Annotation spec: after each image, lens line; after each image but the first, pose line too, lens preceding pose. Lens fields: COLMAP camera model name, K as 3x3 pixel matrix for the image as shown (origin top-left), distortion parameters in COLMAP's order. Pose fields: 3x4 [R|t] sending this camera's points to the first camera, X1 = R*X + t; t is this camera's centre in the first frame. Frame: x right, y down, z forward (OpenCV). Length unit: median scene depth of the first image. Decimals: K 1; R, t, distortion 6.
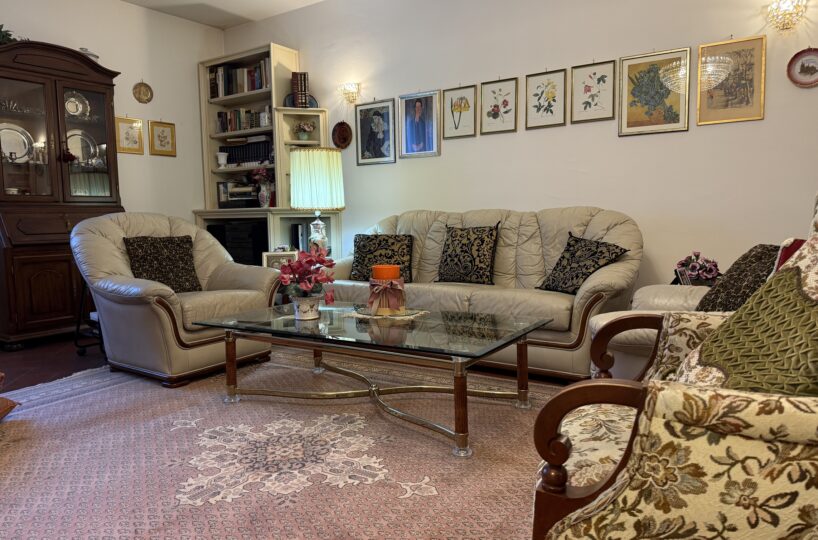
lens RADIAL K [[568.8, 0, 410.3], [0, 568.8, 271.7], [0, 0, 1]] dist [0.075867, -0.107032]
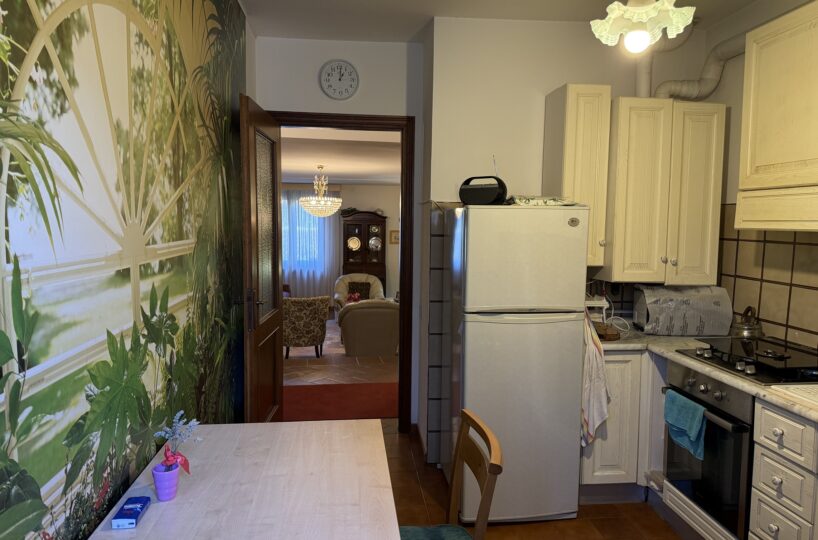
lens RADIAL K [[568.8, 0, 410.4], [0, 568.8, 266.2], [0, 0, 1]] dist [0.075867, -0.107032]
pose [[0.639559, 0.085979, -0.763919, 1.909189], [-0.096729, 0.994828, 0.030986, -0.243561], [0.762632, 0.054075, 0.644568, -0.737942]]
